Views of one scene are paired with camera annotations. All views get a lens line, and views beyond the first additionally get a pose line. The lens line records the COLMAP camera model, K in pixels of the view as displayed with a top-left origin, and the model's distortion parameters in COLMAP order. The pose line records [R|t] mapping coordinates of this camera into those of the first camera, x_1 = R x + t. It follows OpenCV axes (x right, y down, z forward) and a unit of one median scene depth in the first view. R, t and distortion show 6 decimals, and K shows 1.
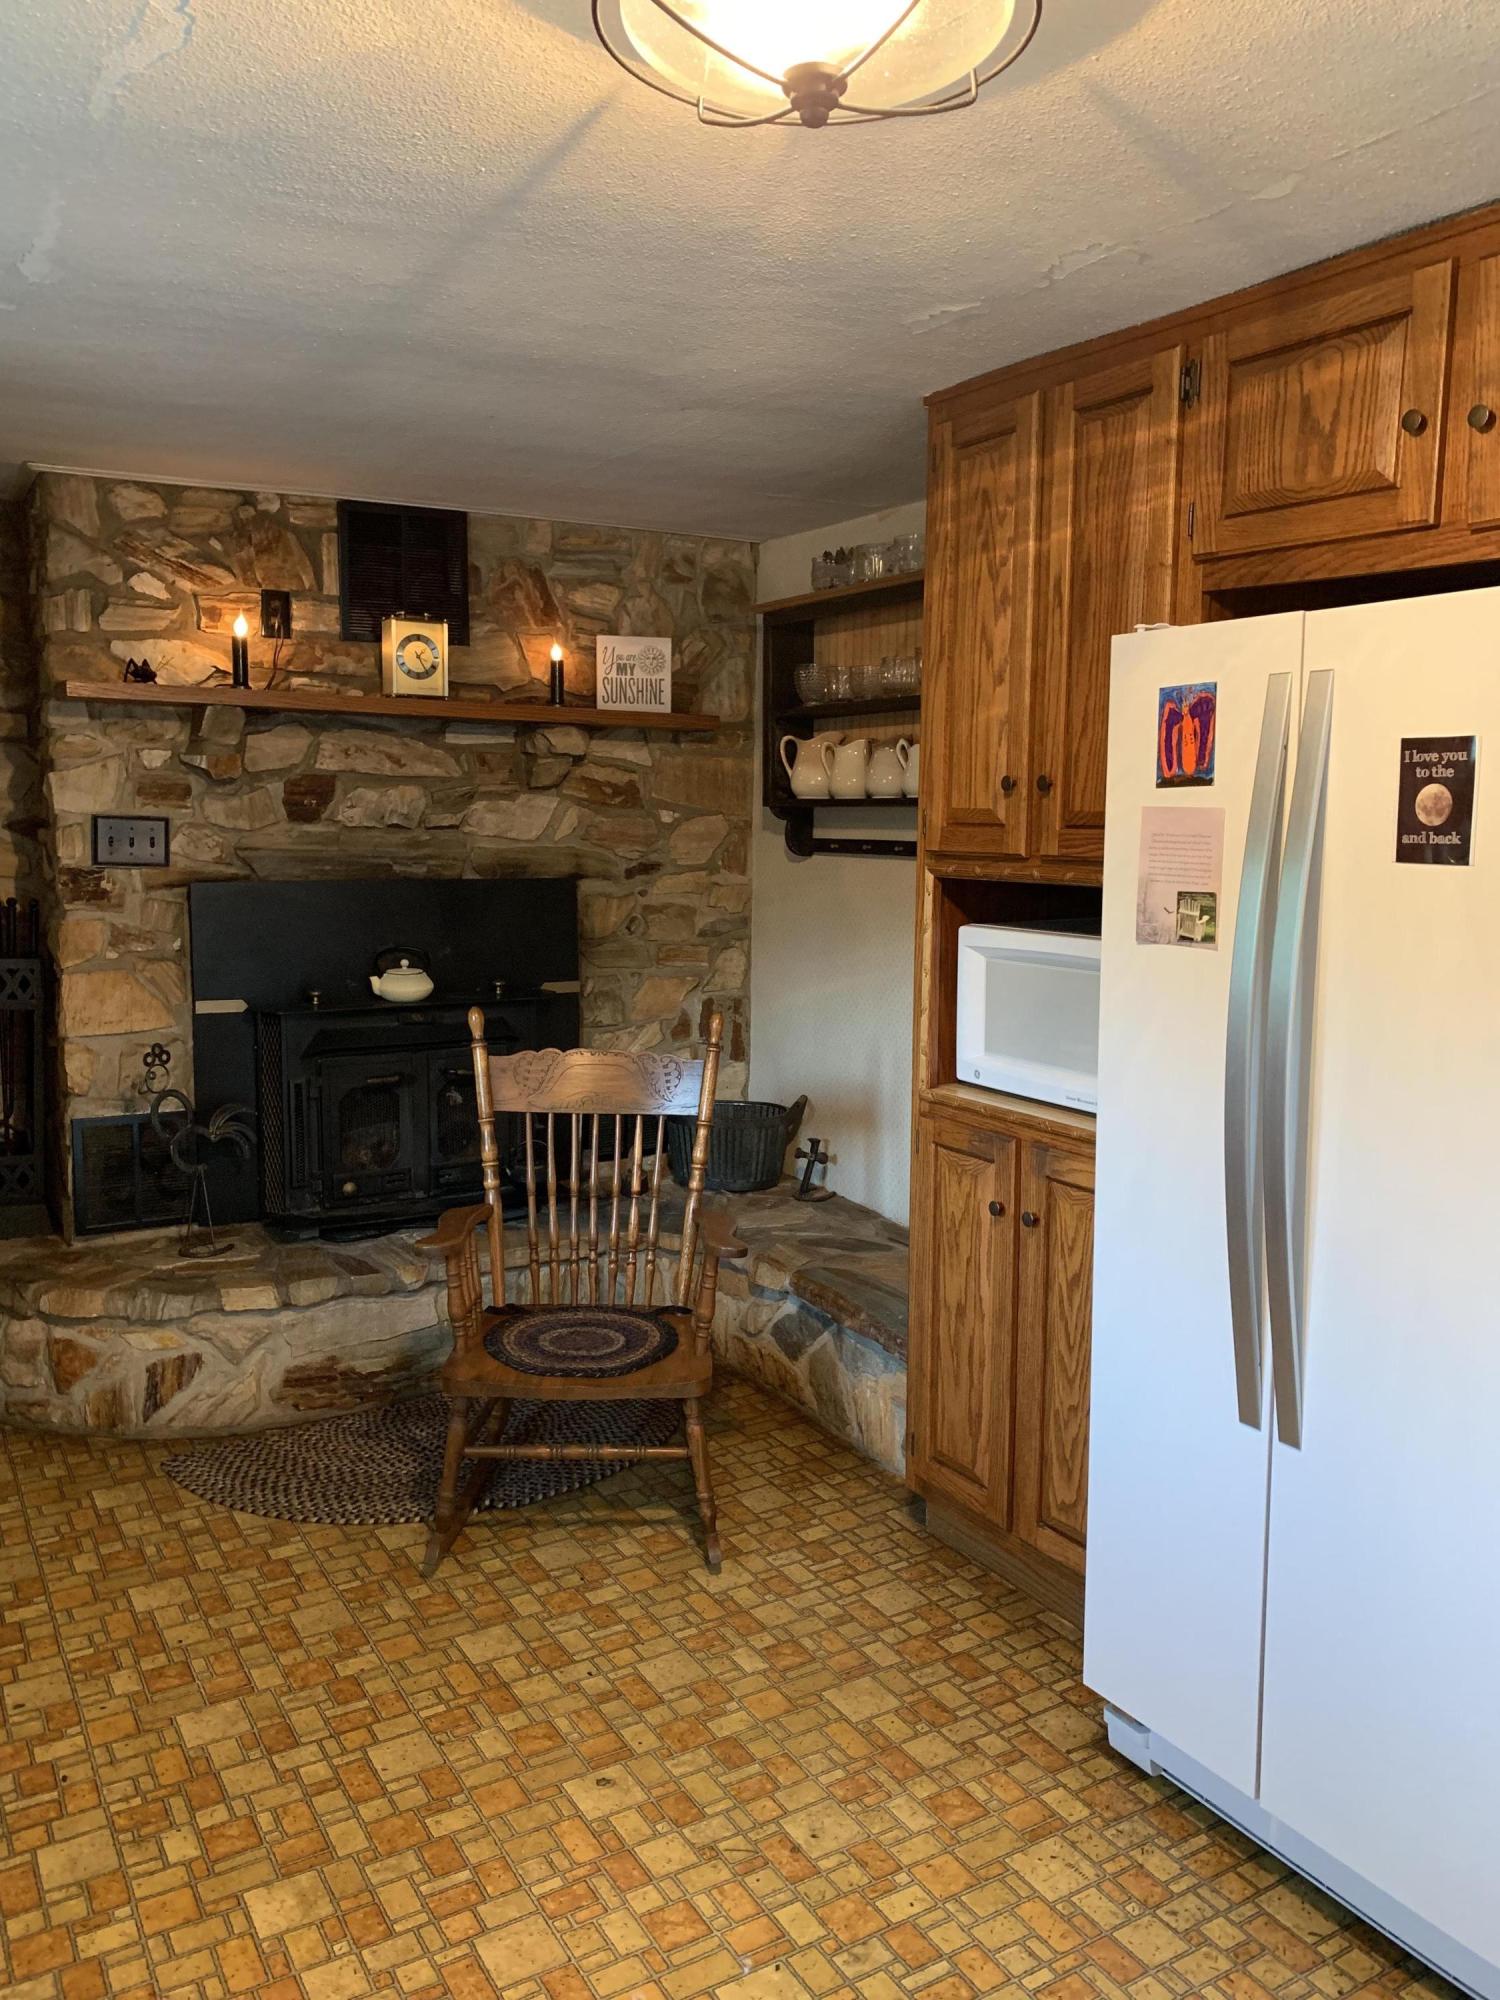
lens RADIAL K [[1517.3, 0, 743.2], [0, 1517.3, 996.3], [0, 0, 1]] dist [0.027817, -0.030960]
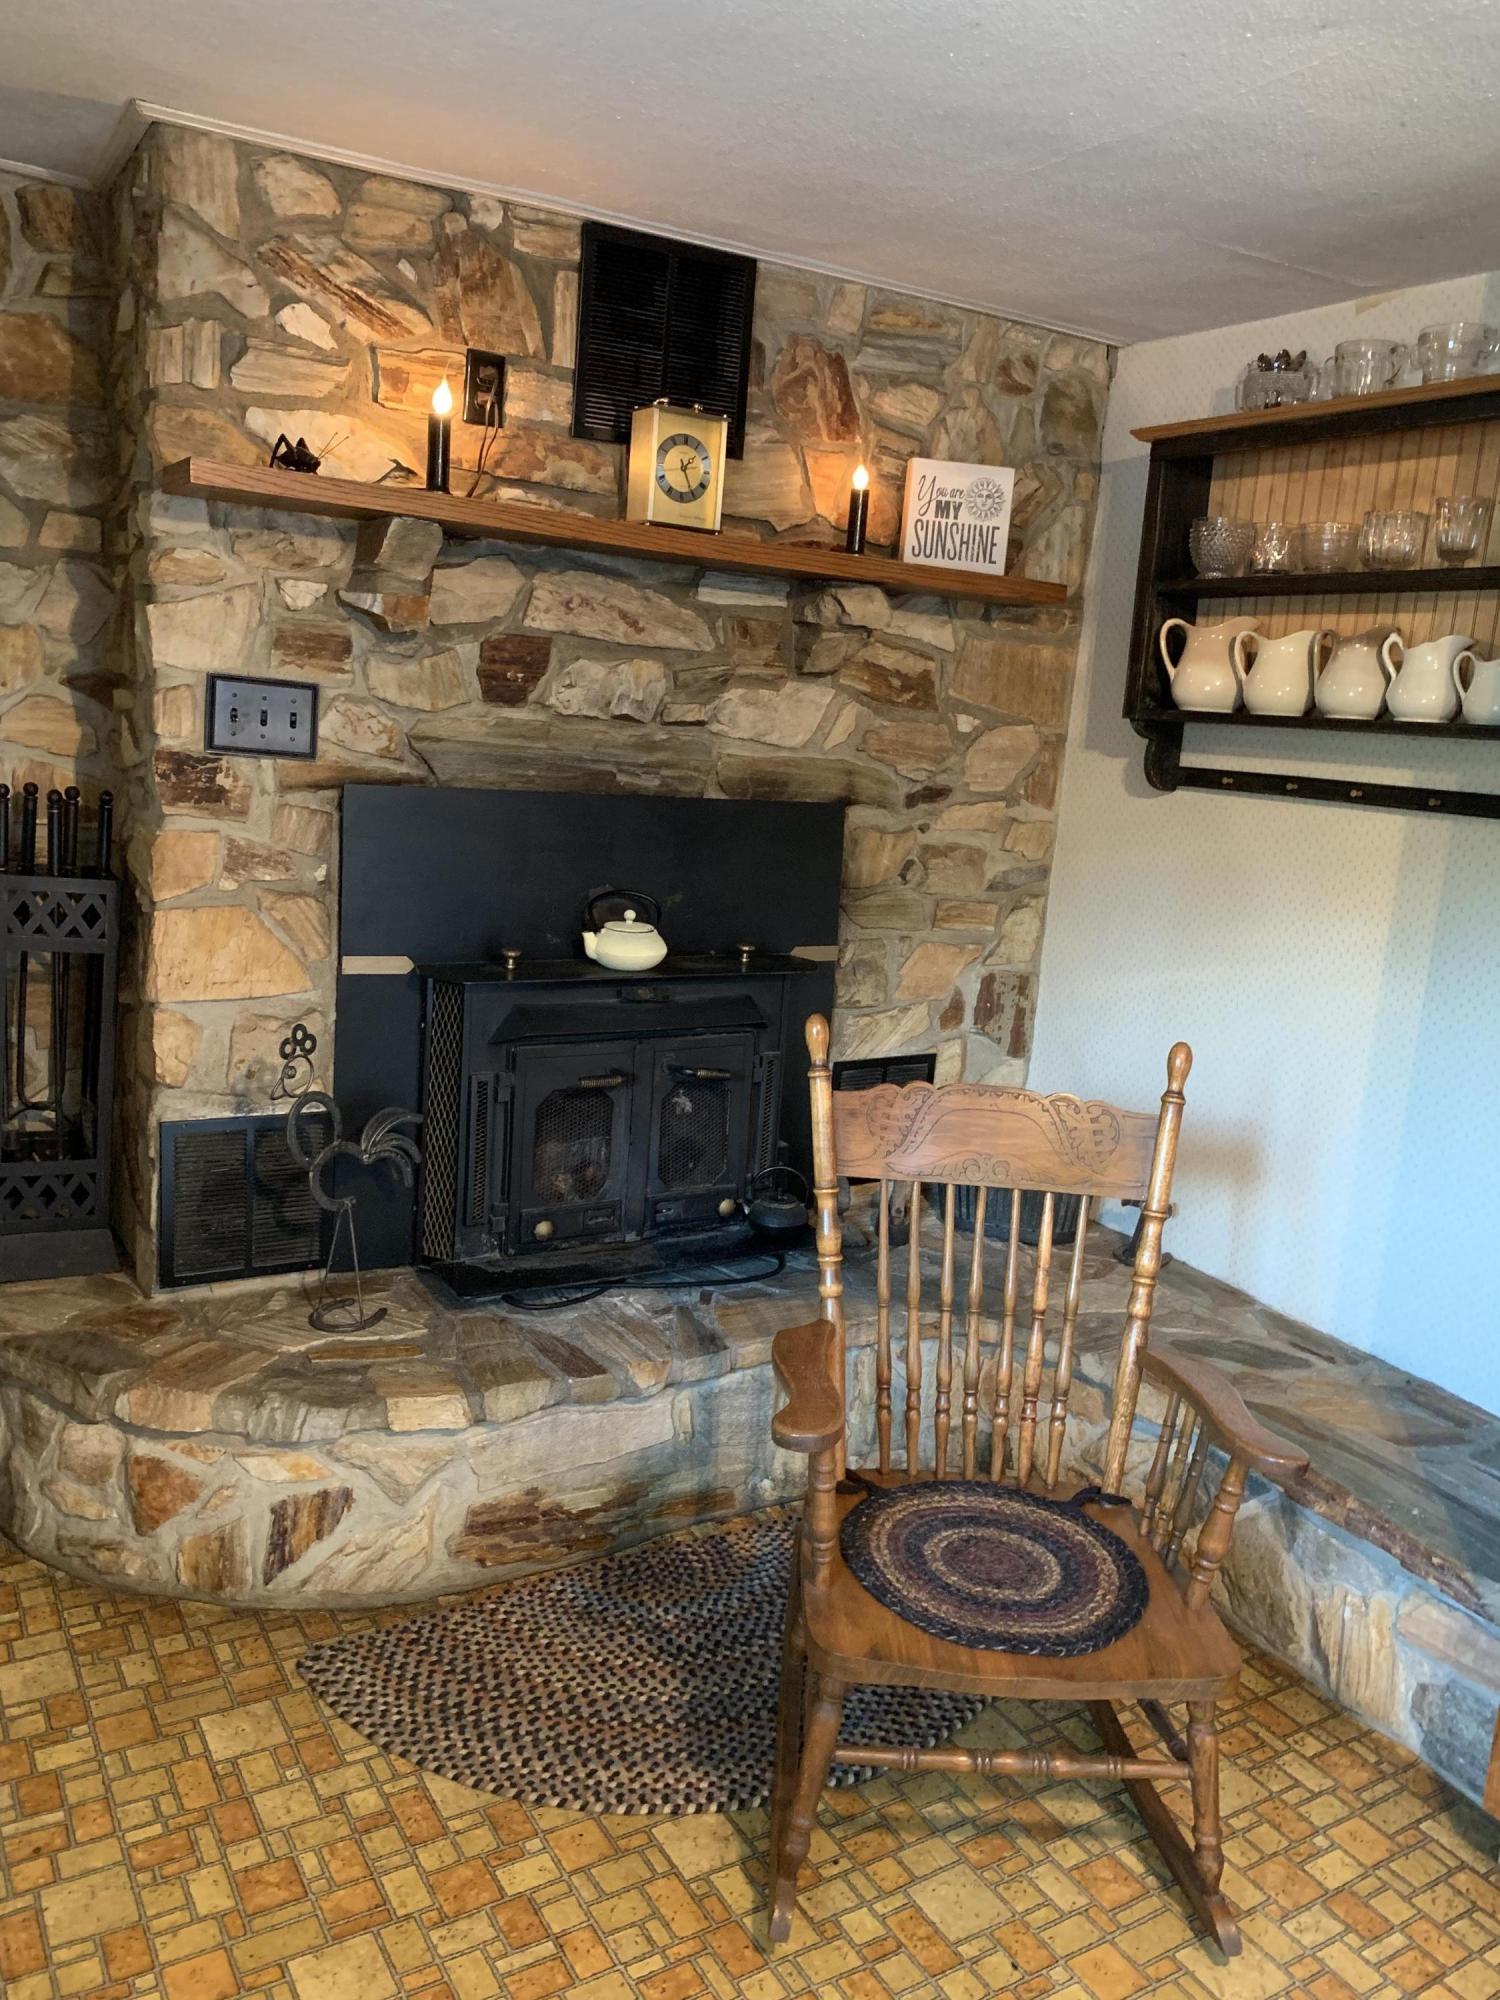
lens RADIAL K [[1517.3, 0, 771.5], [0, 1517.3, 1000.5], [0, 0, 1]] dist [0.027817, -0.030960]
pose [[0.998062, 0.056257, 0.026581, -0.182044], [-0.058072, 0.995617, 0.073309, -0.038762], [-0.022340, -0.074711, 0.996955, 0.305471]]
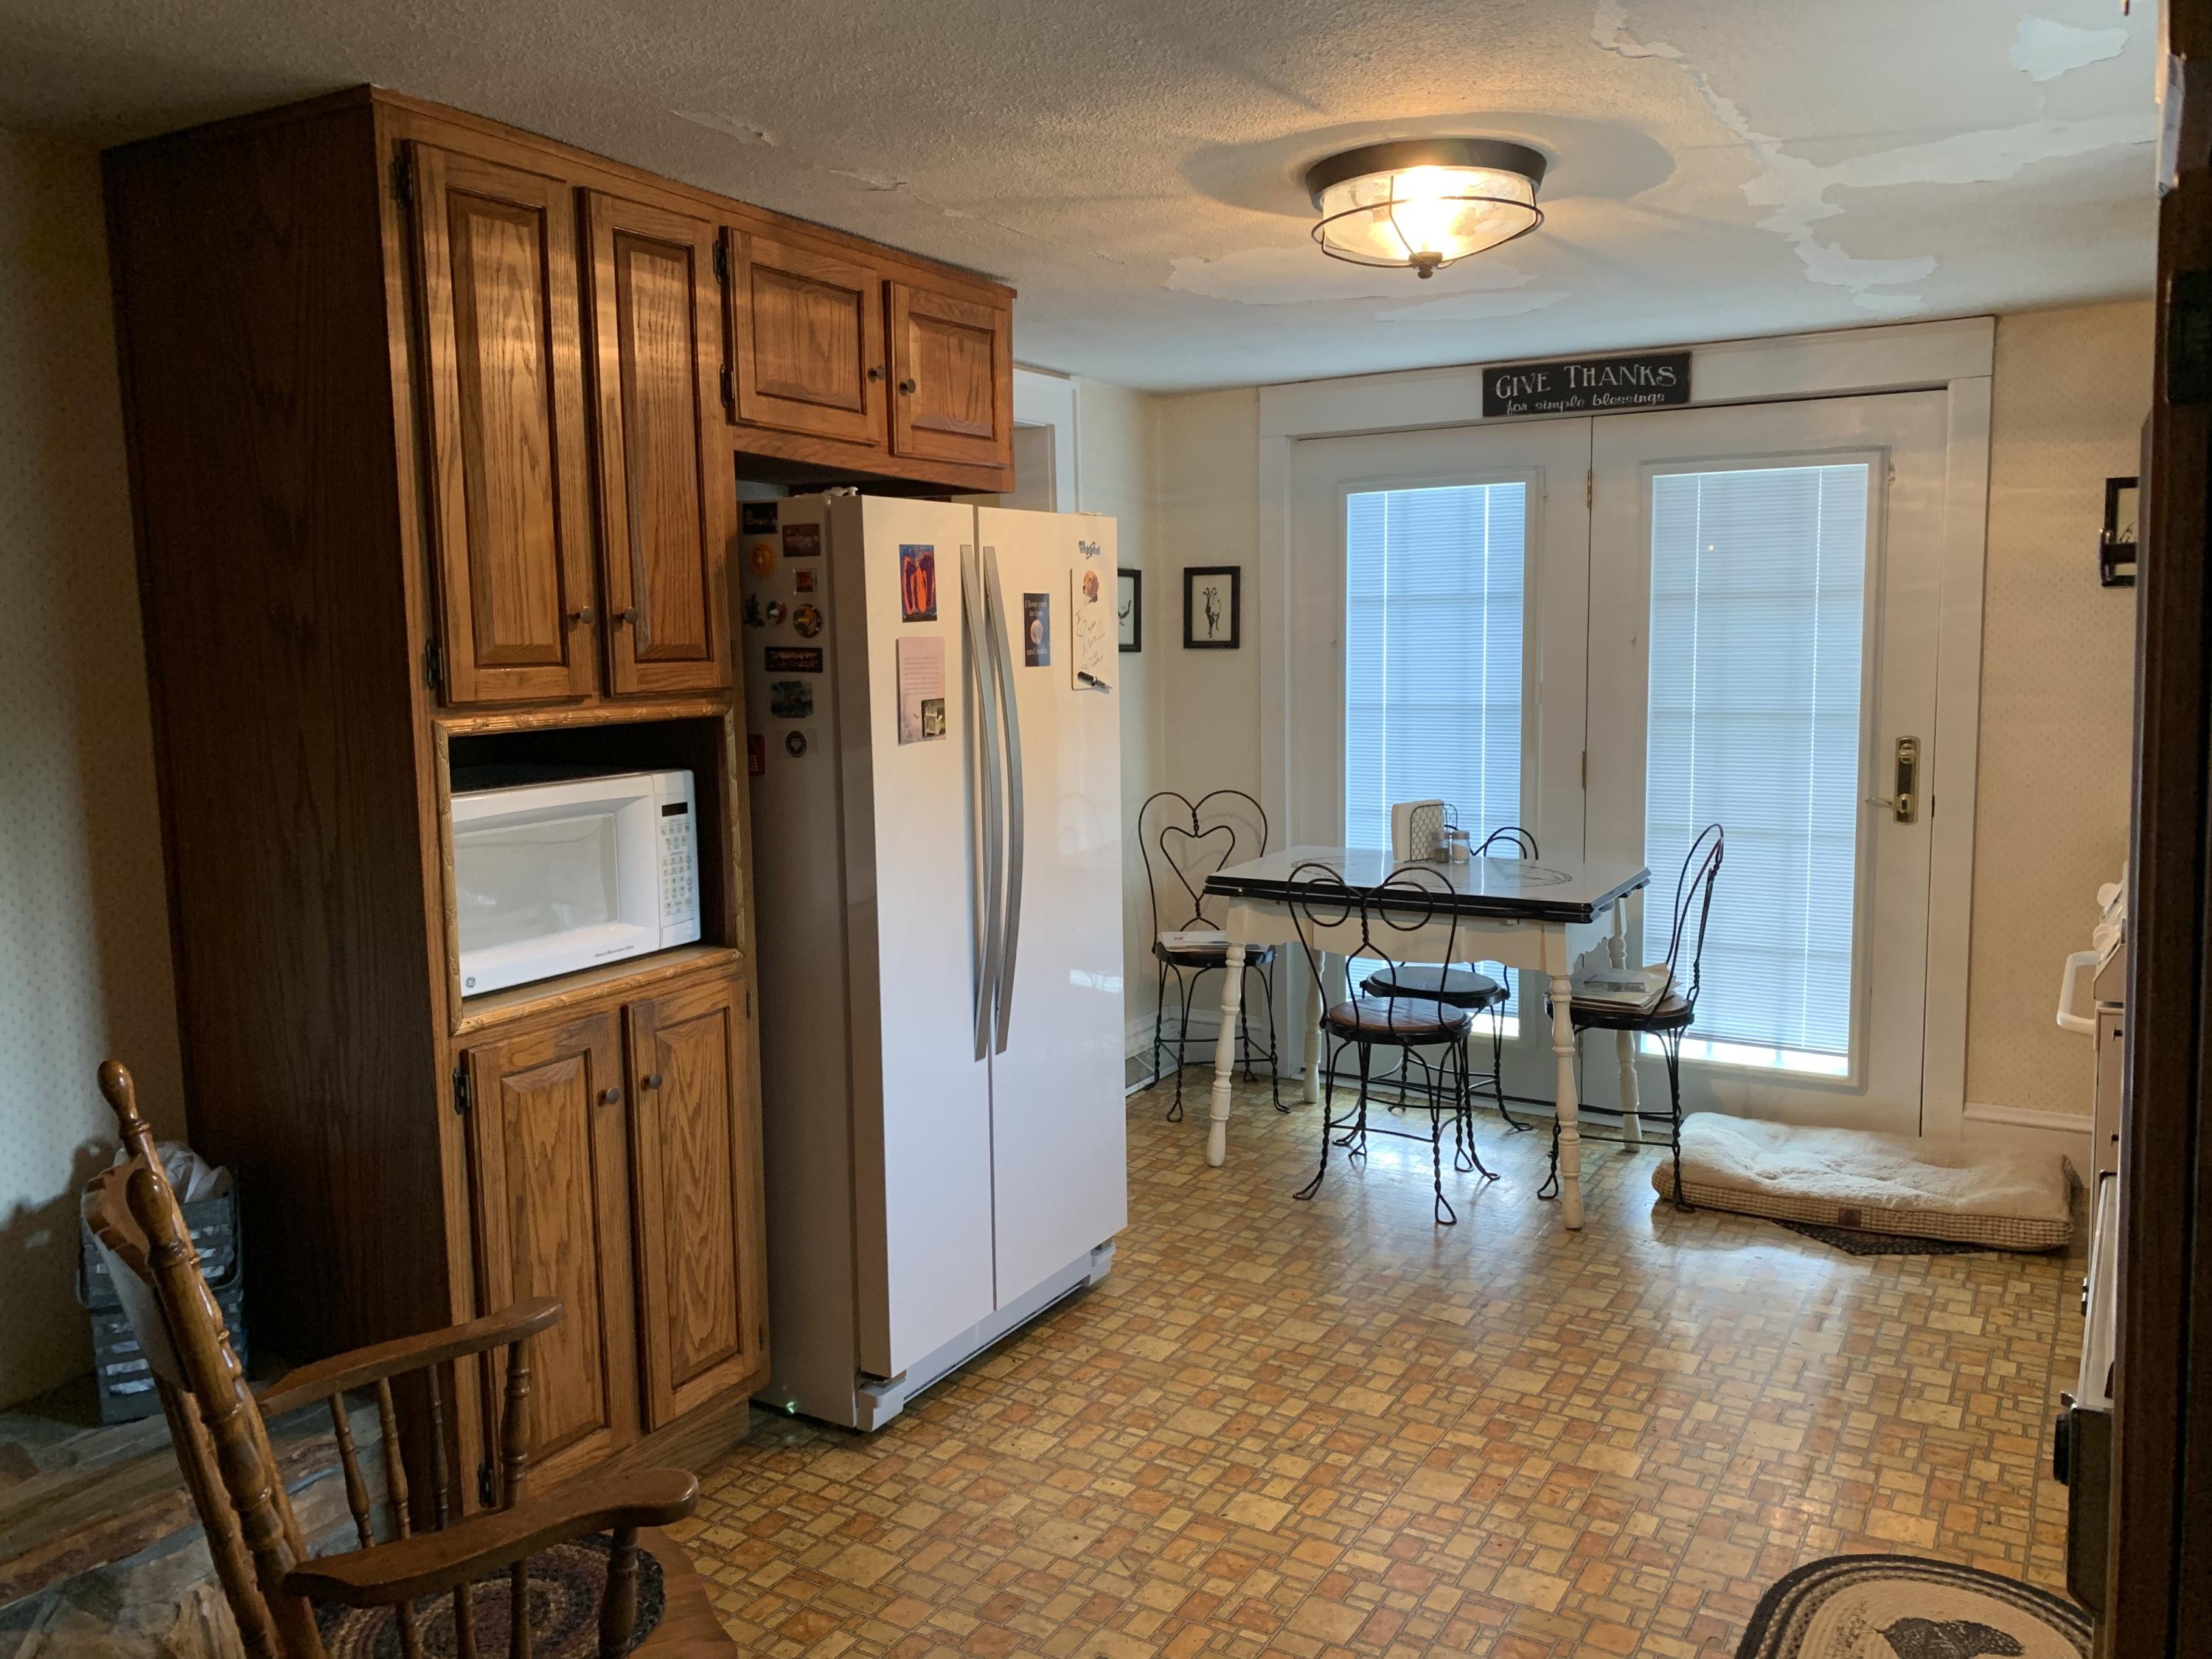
lens RADIAL K [[1678.1, 0, 1117.4], [0, 1678.1, 816.9], [0, 0, 1]] dist [0.027817, -0.030960]
pose [[-0.472537, -0.104677, 0.875072, -0.818705], [0.116876, 0.976708, 0.179947, -0.161553], [-0.873527, 0.187306, -0.449296, 1.159421]]
